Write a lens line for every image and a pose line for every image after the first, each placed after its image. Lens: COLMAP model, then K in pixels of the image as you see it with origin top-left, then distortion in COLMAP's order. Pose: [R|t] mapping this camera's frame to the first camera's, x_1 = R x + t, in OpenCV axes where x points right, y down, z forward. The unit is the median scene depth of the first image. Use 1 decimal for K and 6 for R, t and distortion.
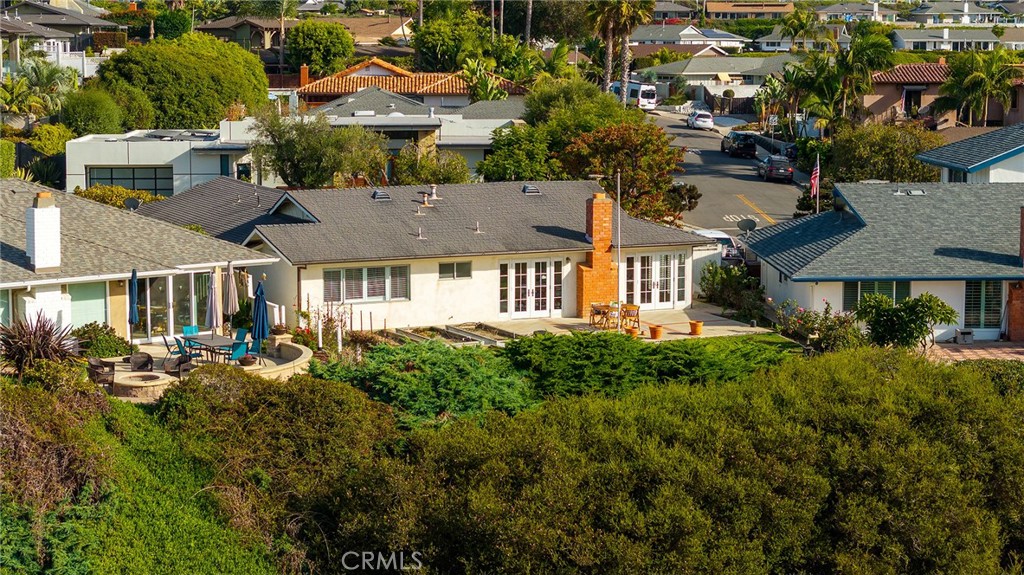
lens RADIAL K [[2105.7, 0, 512.0], [0, 2105.7, 287.5], [0, 0, 1]] dist [-0.066894, 0.150512]
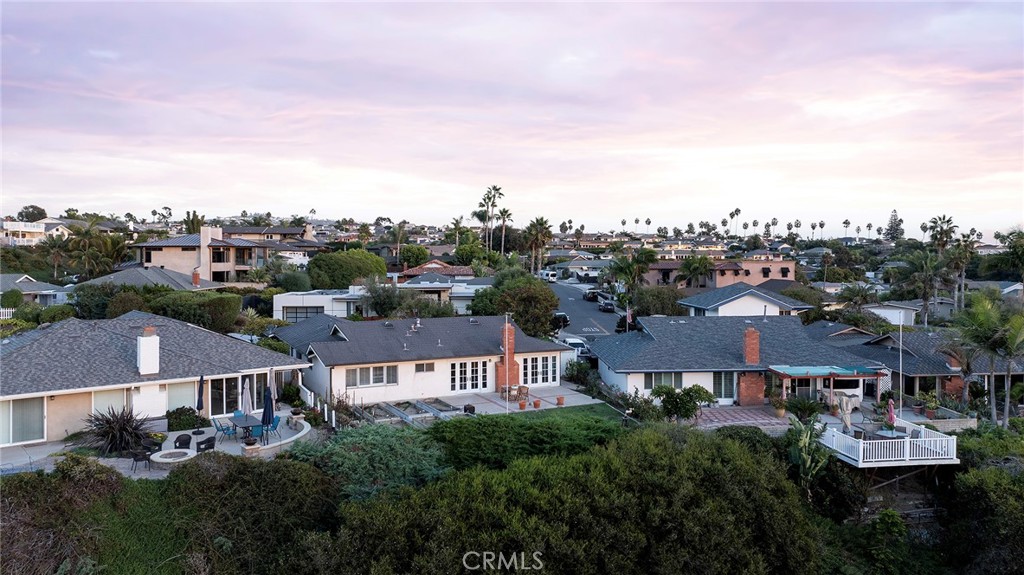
lens RADIAL K [[772.9, 0, 473.4], [0, 772.9, 259.3], [0, 0, 1]] dist [-0.004579, -0.003213]
pose [[0.998890, -0.005070, -0.046838, 0.043819], [-0.000347, 0.993373, -0.114931, -0.023036], [0.047110, 0.114819, 0.992269, 0.331034]]
